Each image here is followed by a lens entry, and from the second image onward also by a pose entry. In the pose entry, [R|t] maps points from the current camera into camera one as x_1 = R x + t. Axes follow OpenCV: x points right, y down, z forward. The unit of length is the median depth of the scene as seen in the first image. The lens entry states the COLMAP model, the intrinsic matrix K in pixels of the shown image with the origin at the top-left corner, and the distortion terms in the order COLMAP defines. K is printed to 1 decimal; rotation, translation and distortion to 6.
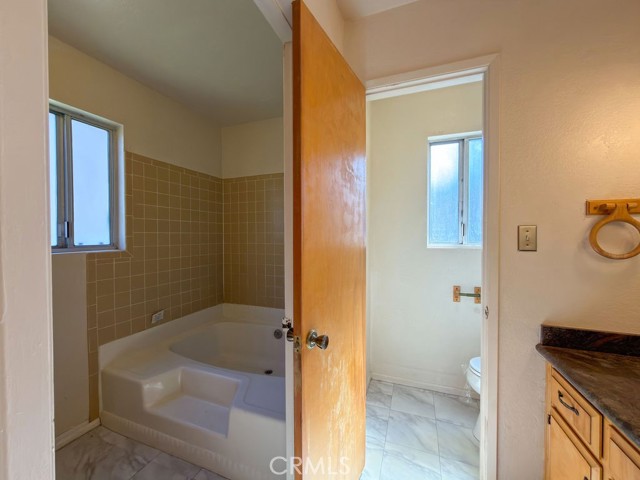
lens RADIAL K [[256.5, 0, 320.0], [0, 256.5, 240.0], [0, 0, 1]] dist [-0.000787, -0.000351]
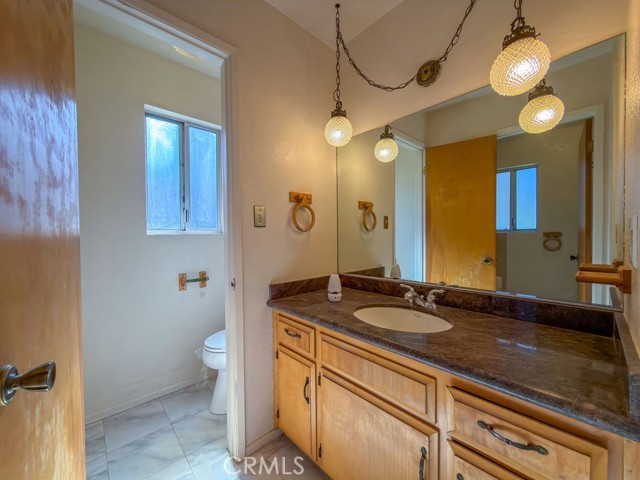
lens RADIAL K [[254.8, 0, 320.0], [0, 254.8, 240.0], [0, 0, 1]] dist [-0.000057, 0.000020]
pose [[0.443736, -0.019333, 0.895949, -0.191446], [0.023841, 0.999668, 0.009763, 0.123140], [-0.895840, 0.017028, 0.444049, 0.251245]]
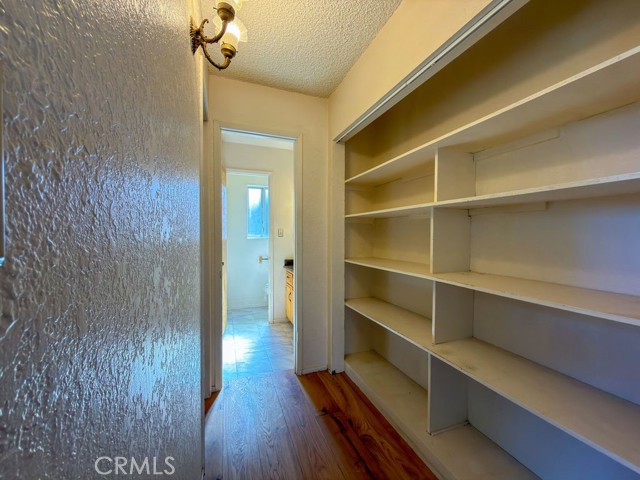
lens RADIAL K [[254.8, 0, 320.0], [0, 254.8, 240.0], [0, 0, 1]] dist [-0.000057, 0.000020]
pose [[0.752073, -0.006744, 0.659045, -1.108207], [0.008915, 0.999960, 0.000060, 0.108482], [-0.659019, 0.005831, 0.752104, -2.074394]]
